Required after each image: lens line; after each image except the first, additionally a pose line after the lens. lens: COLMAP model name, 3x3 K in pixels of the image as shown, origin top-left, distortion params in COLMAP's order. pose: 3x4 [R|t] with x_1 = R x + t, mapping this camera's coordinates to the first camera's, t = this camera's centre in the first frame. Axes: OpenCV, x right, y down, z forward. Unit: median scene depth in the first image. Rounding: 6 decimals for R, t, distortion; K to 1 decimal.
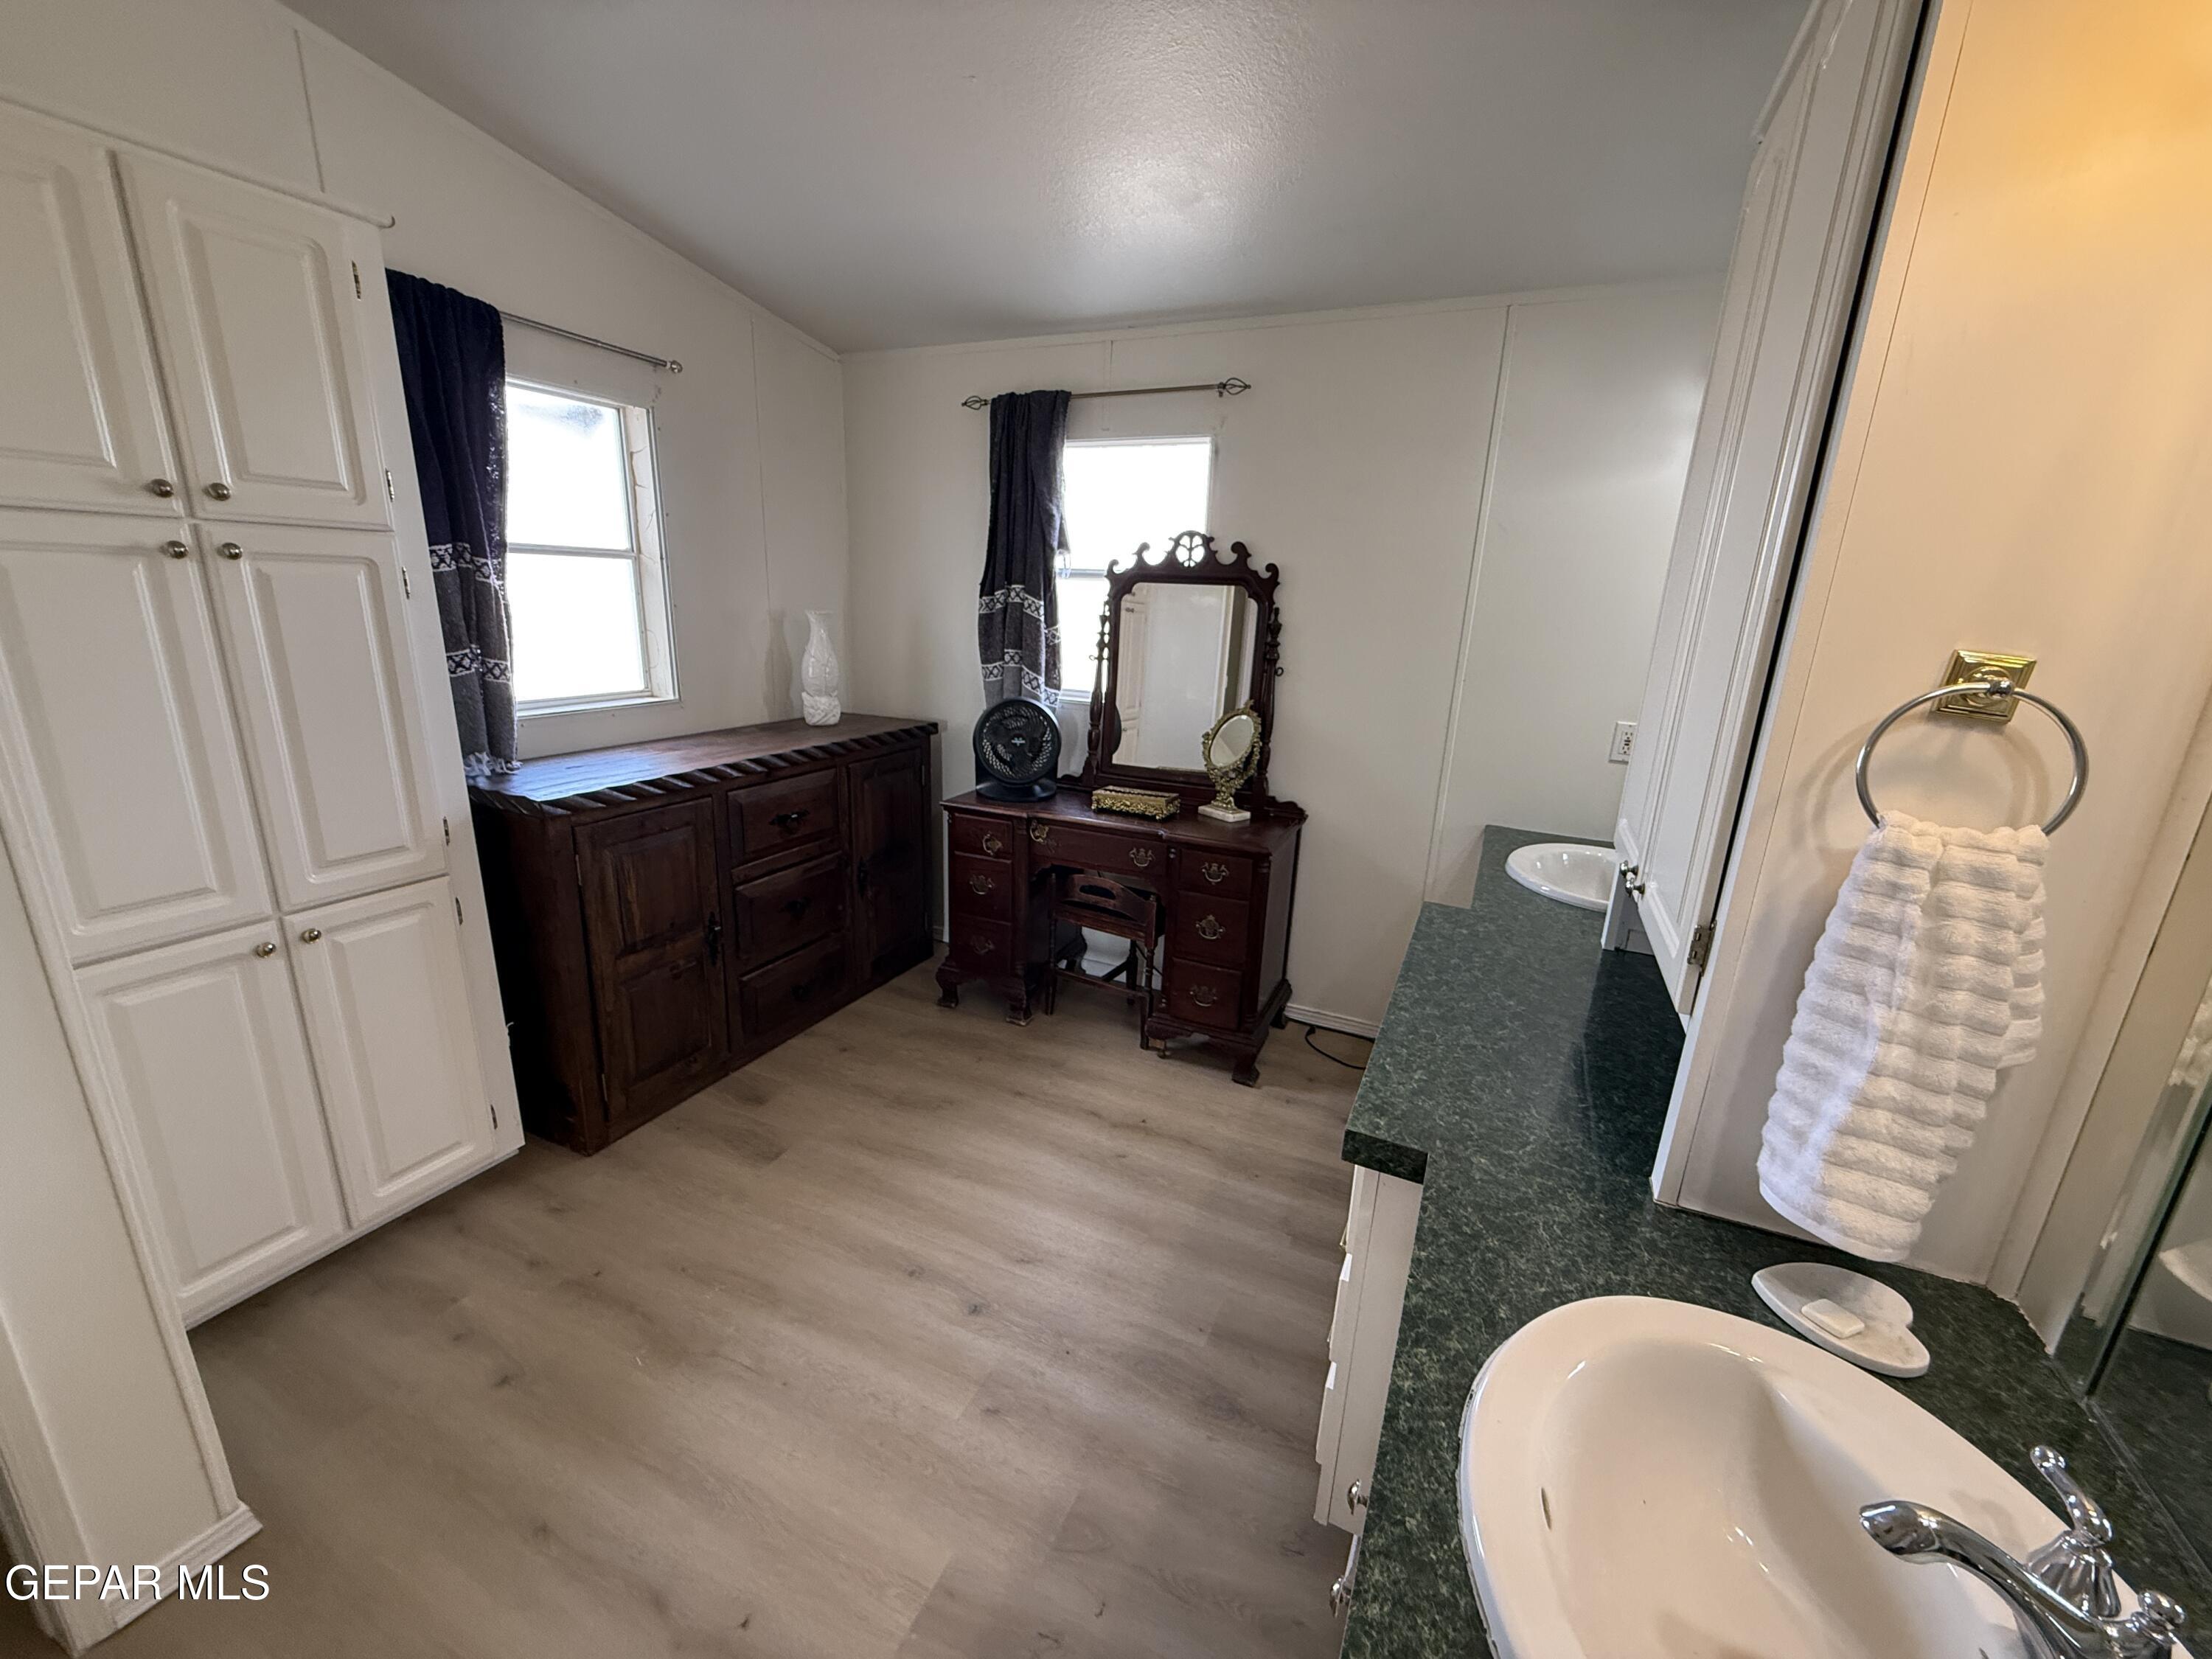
lens RADIAL K [[880.2, 0, 1103.2], [0, 880.2, 829.5], [0, 0, 1]] dist [0.000641, -0.000610]
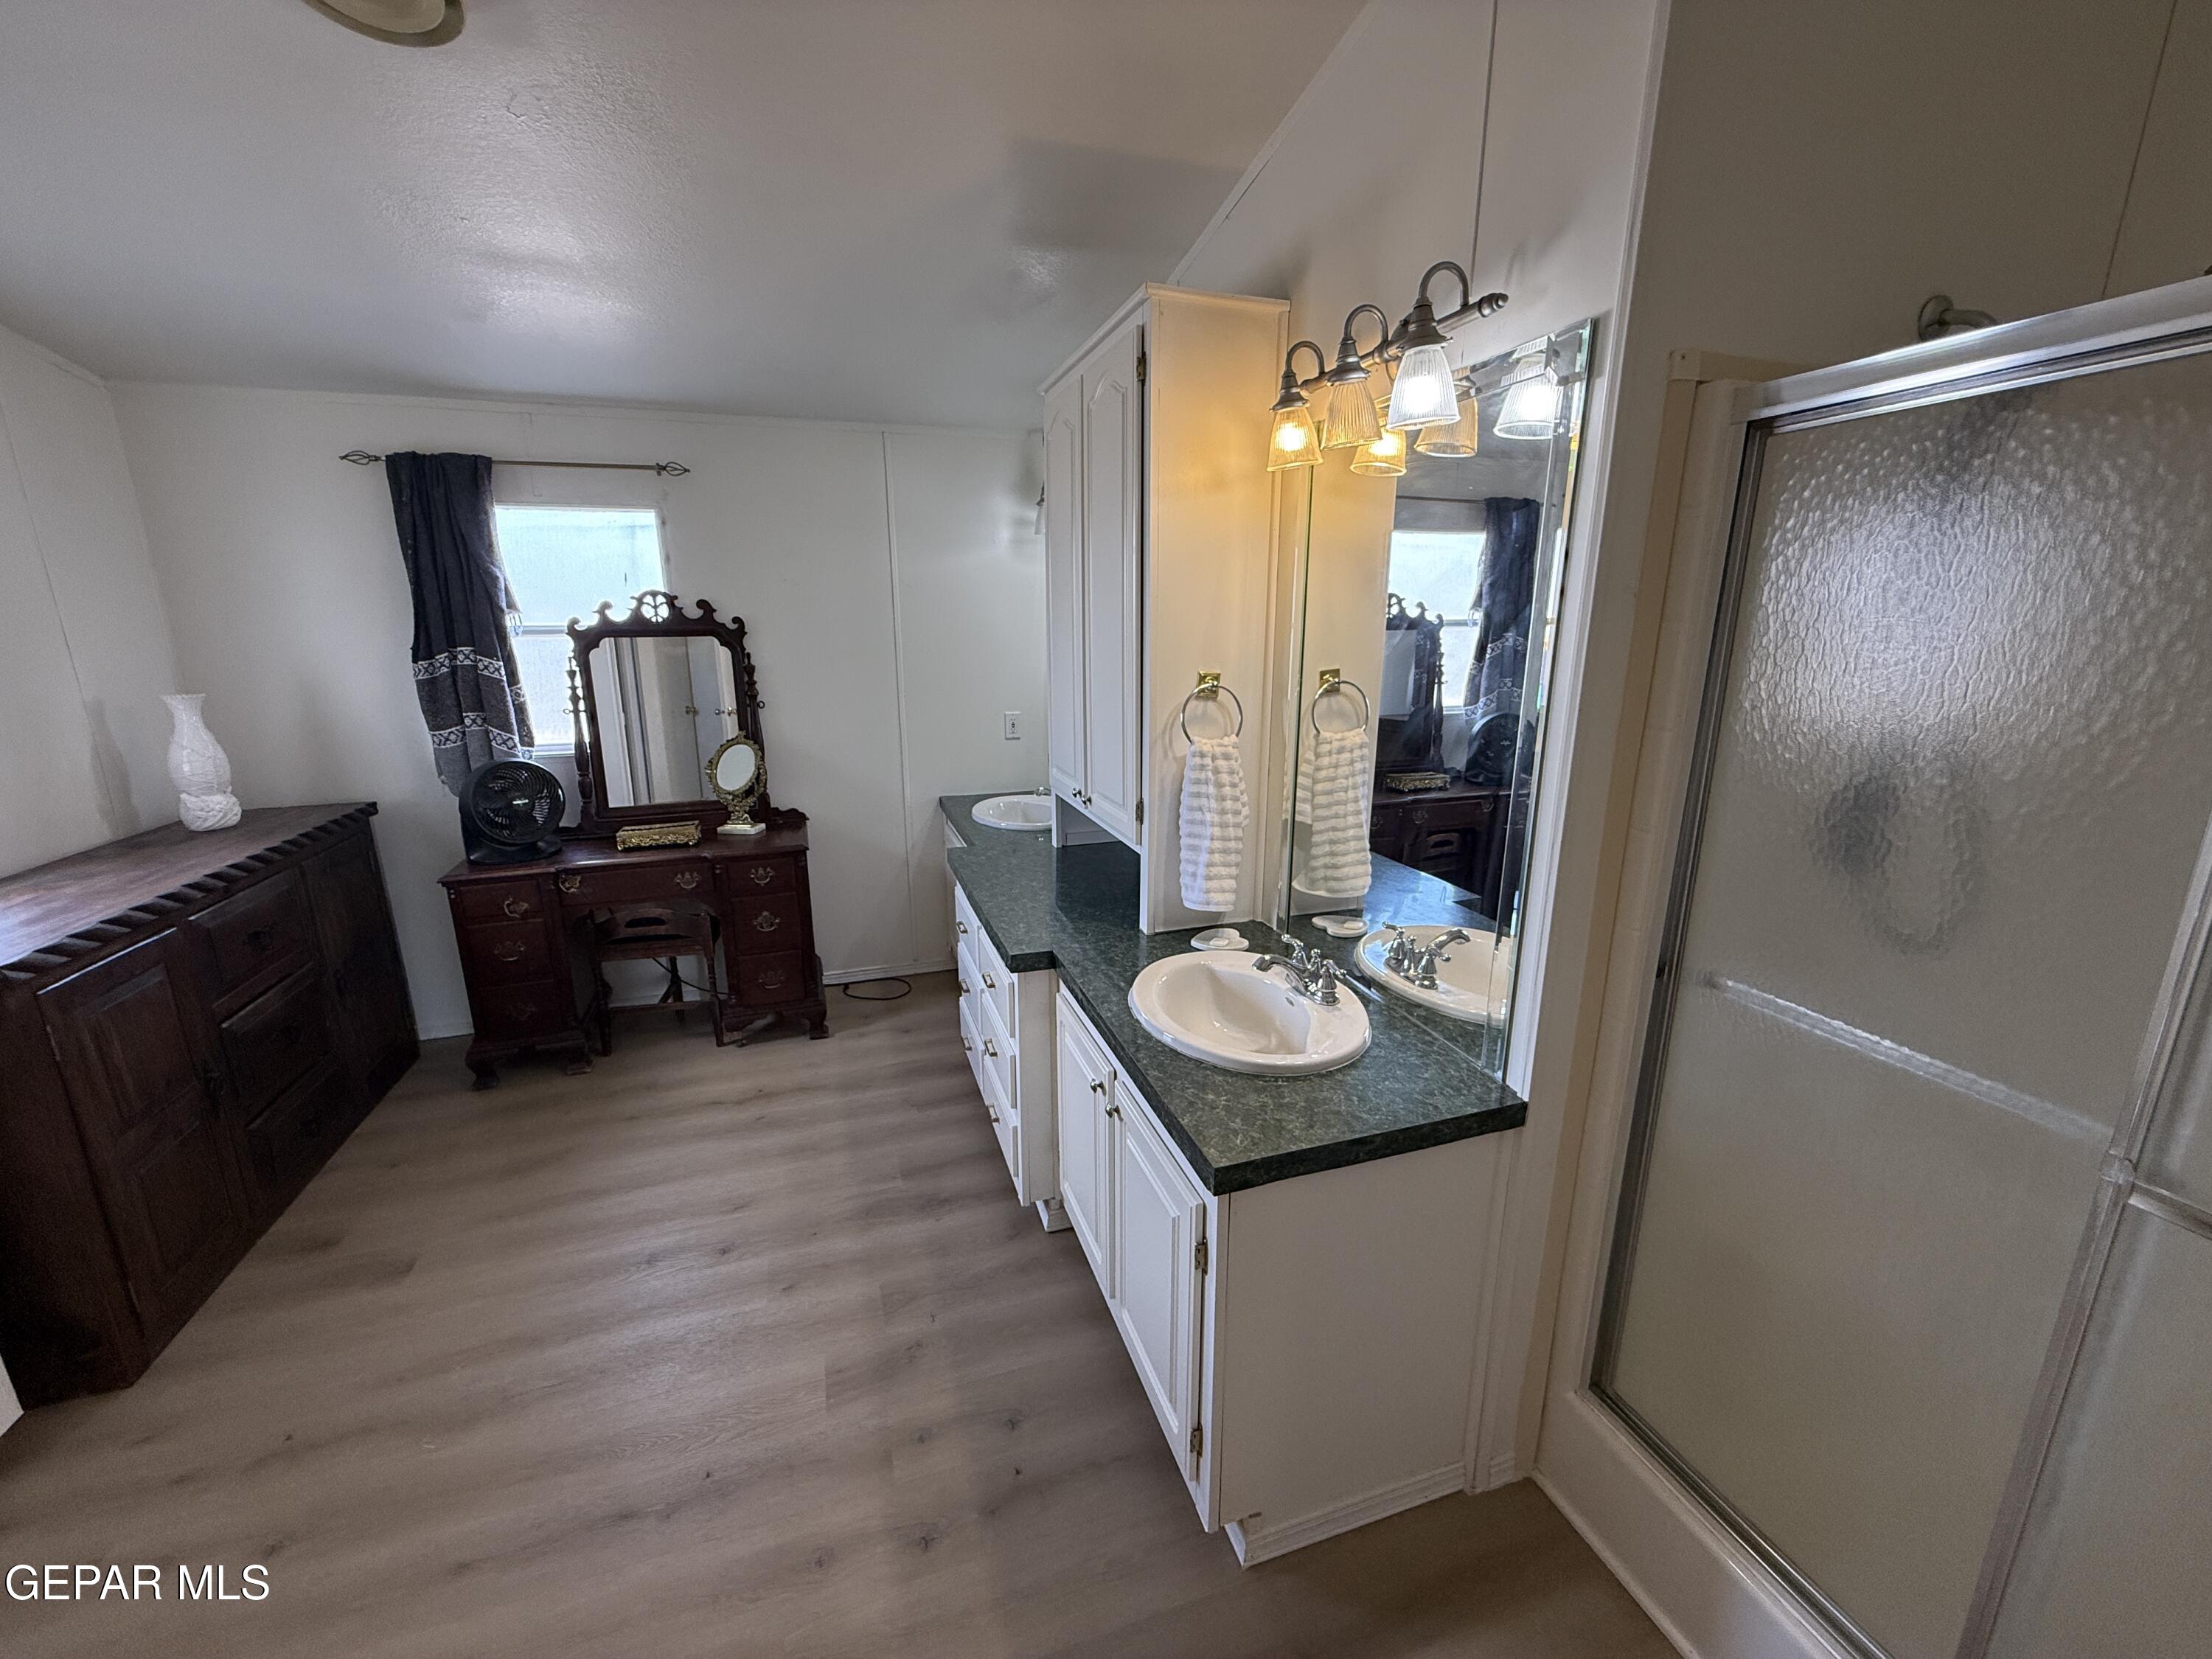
lens RADIAL K [[880.2, 0, 1103.2], [0, 880.2, 829.5], [0, 0, 1]] dist [0.000641, -0.000610]
pose [[0.725481, -0.205000, 0.657002, -0.284908], [0.211694, 0.974797, 0.070400, 0.001613], [-0.654876, 0.088010, 0.750594, -0.196610]]
